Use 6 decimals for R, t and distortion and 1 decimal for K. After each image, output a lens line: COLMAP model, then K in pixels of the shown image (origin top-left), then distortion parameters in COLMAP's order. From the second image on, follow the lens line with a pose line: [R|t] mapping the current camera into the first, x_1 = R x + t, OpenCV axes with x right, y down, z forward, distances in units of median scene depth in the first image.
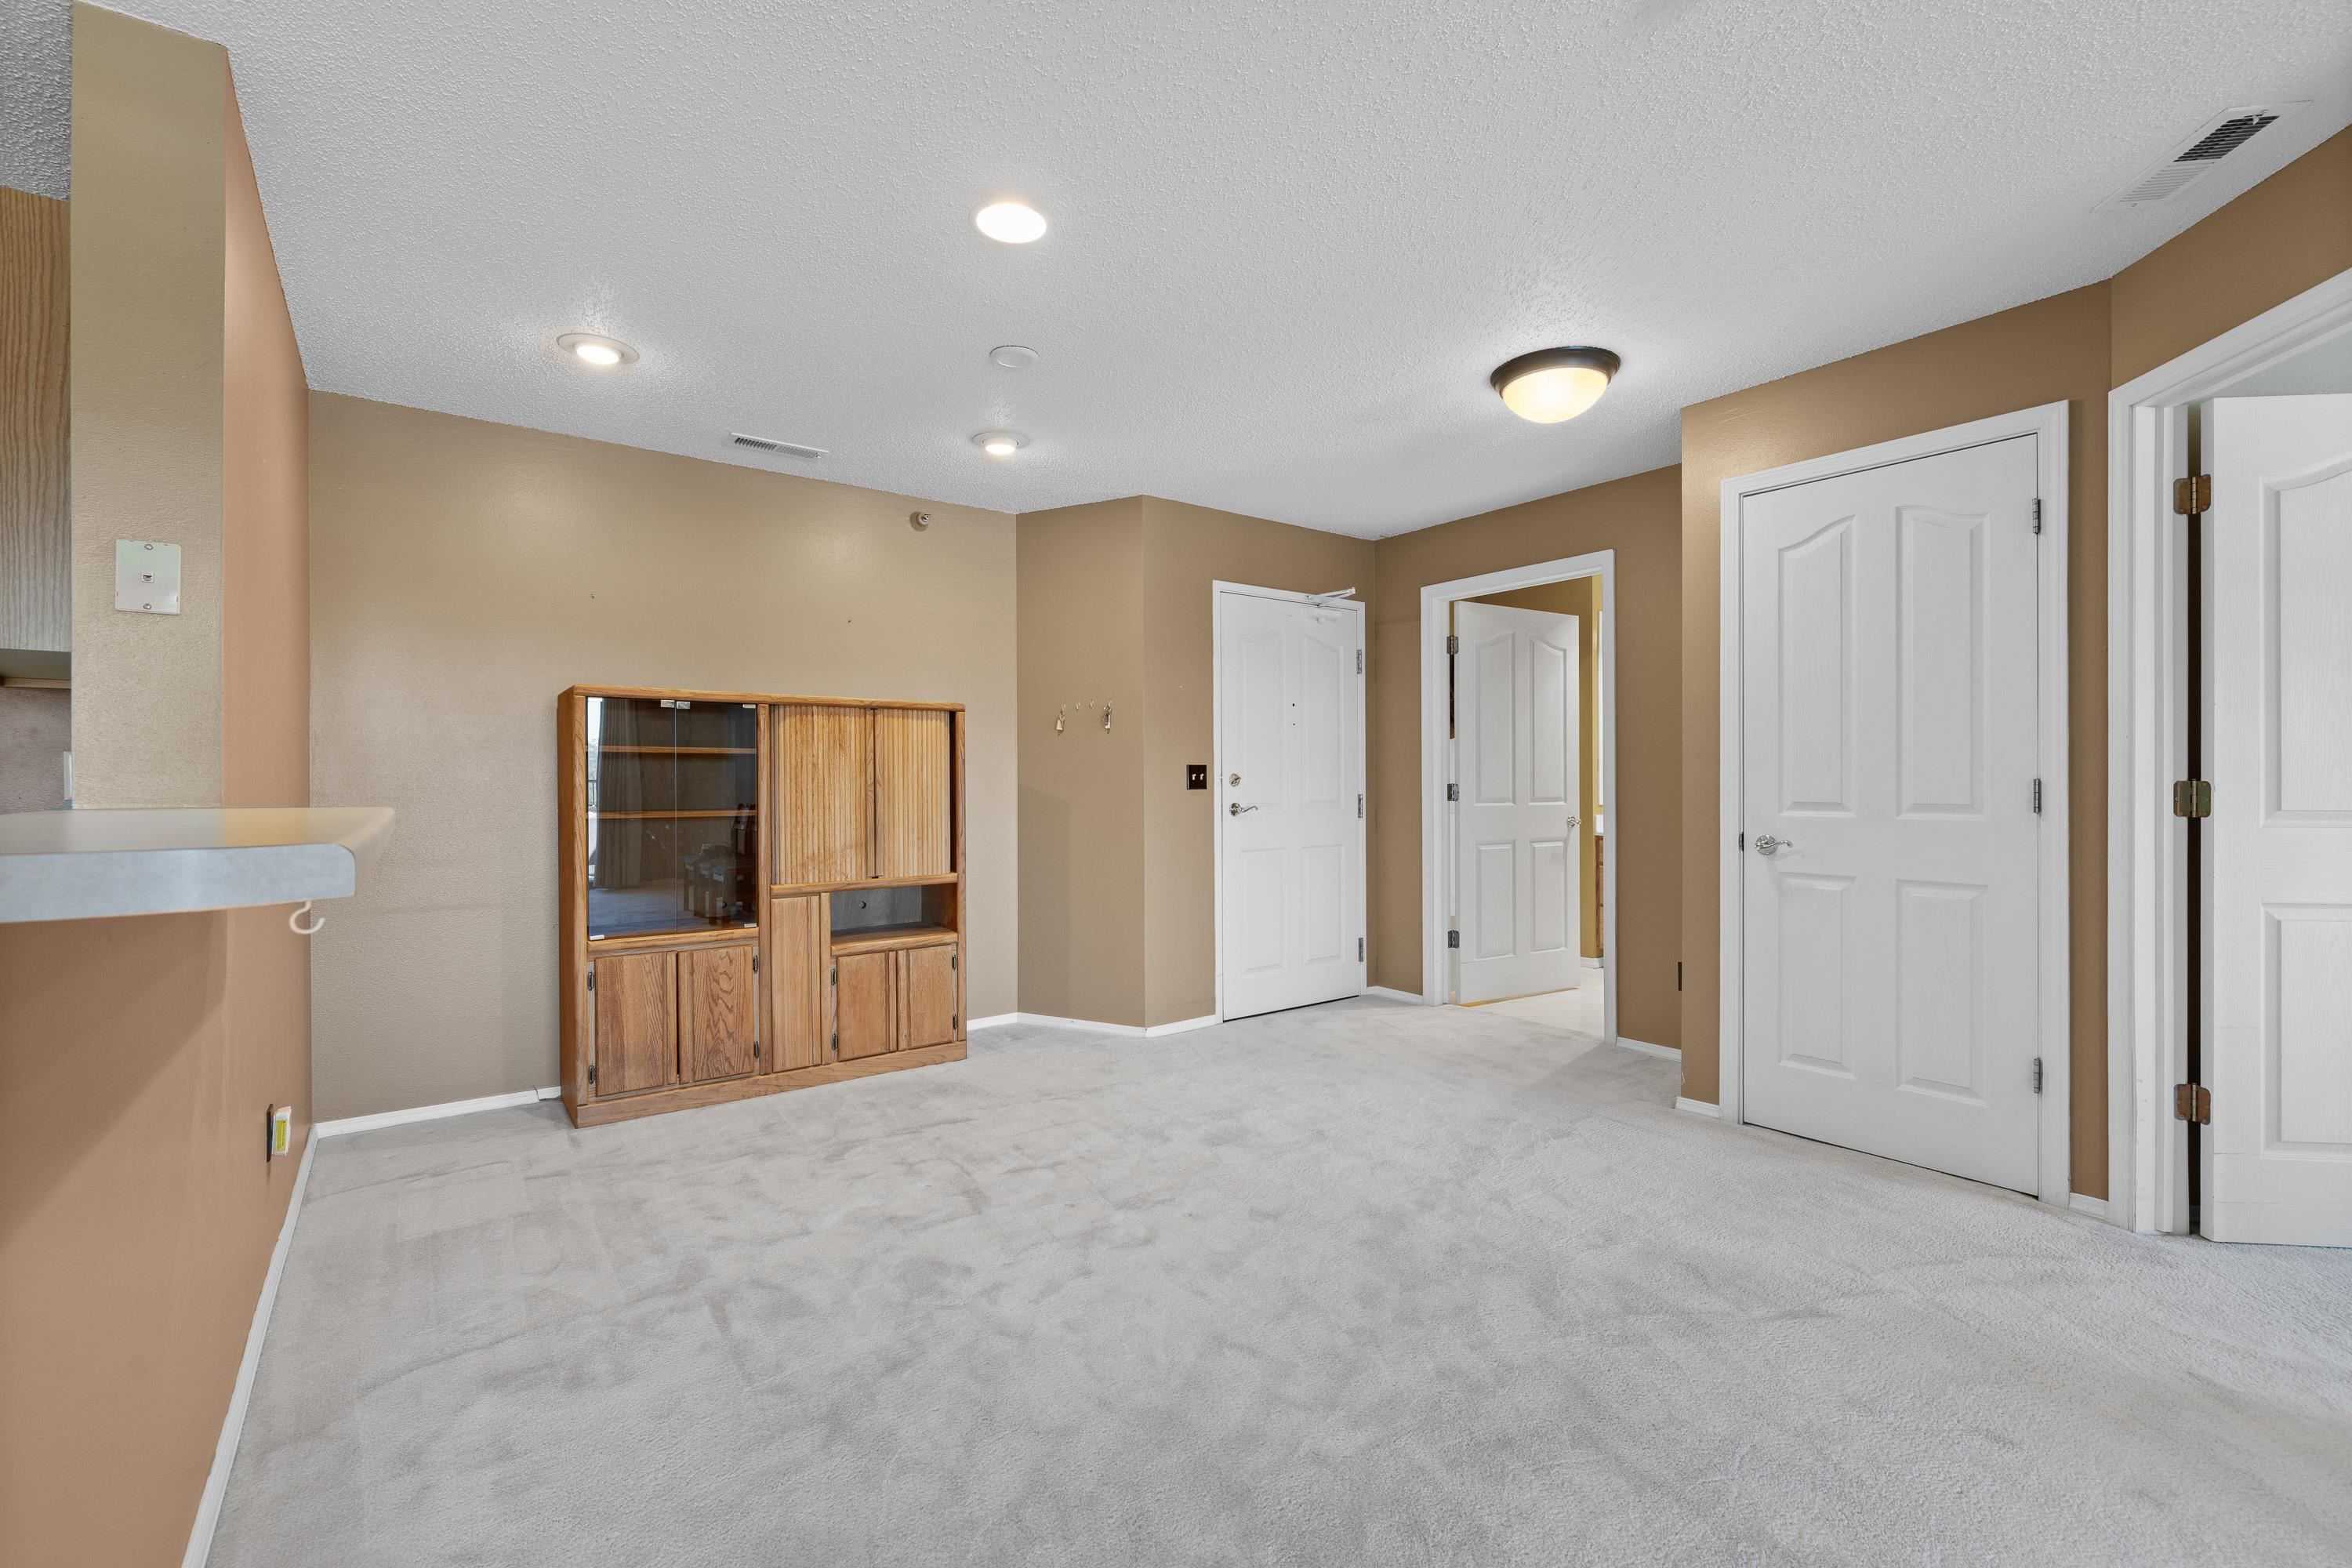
lens RADIAL K [[1030.6, 0, 1178.0], [0, 1030.6, 778.6], [0, 0, 1]] dist [-0.001321, 0.000482]
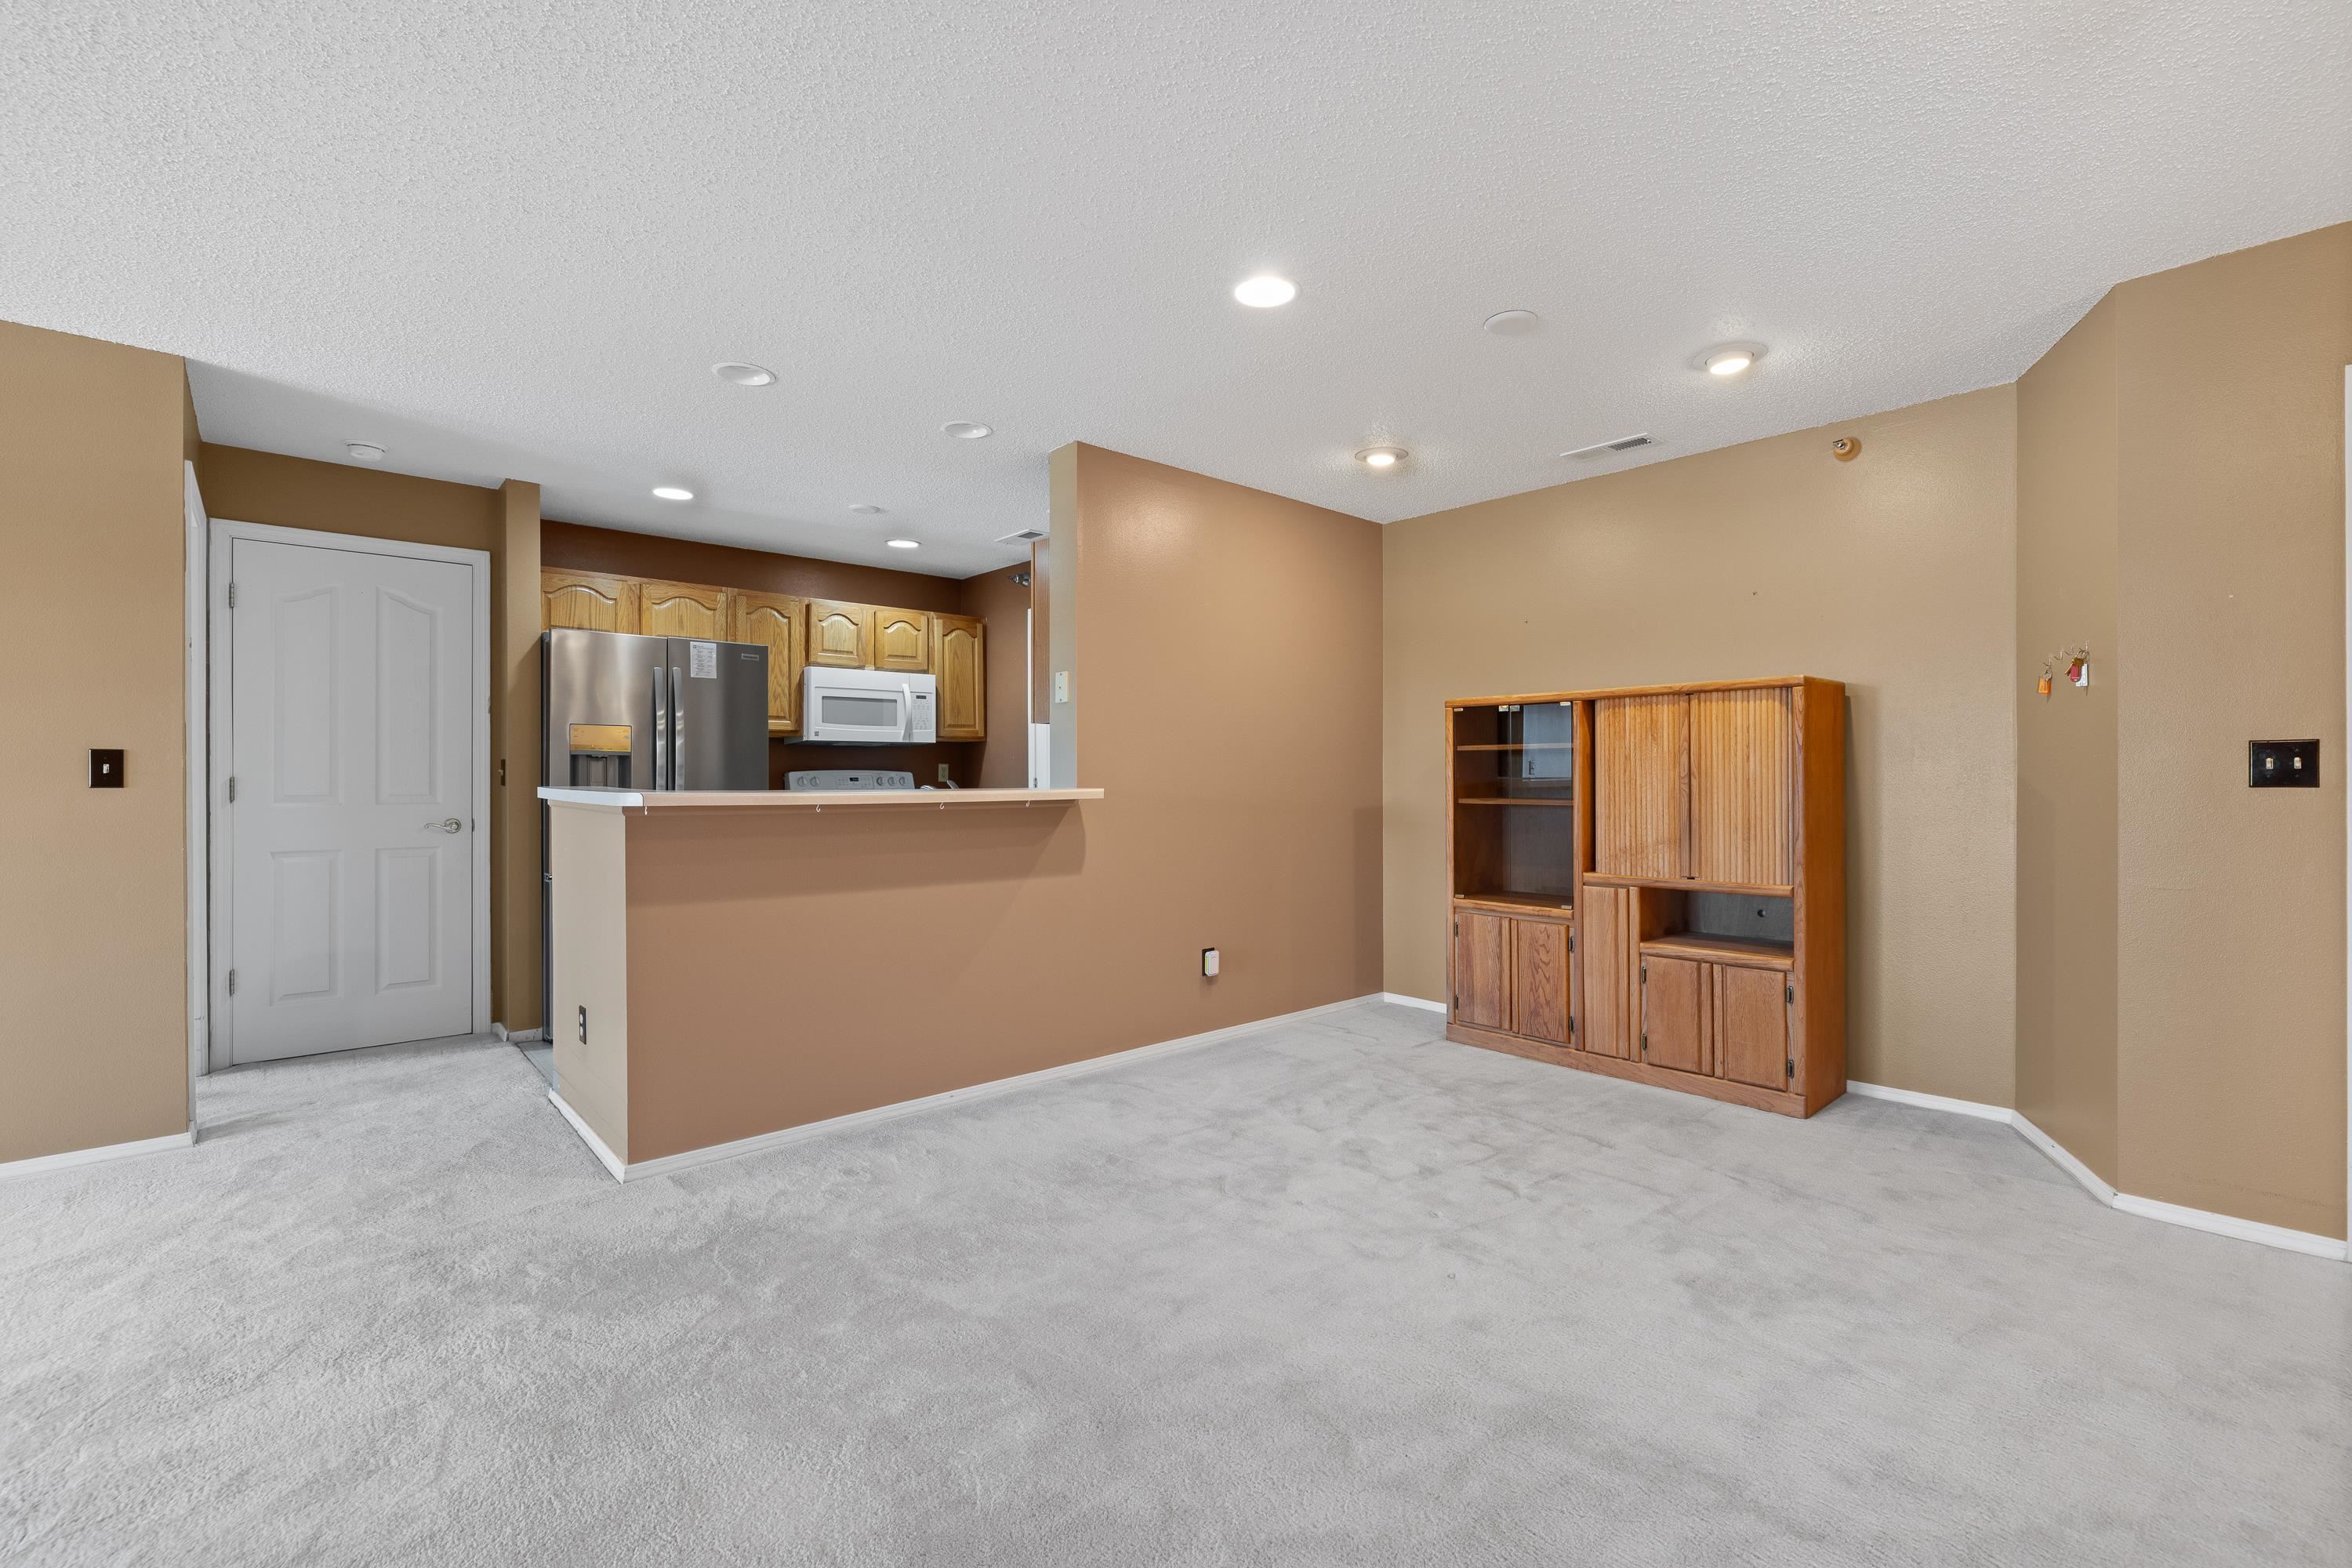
lens RADIAL K [[1030.6, 0, 1196.4], [0, 1030.6, 773.6], [0, 0, 1]] dist [-0.001321, 0.000482]
pose [[0.075445, 0.000551, -0.997150, 0.619859], [0.007179, 0.999974, 0.001096, -0.001265], [0.997124, -0.007241, 0.075439, 0.523461]]
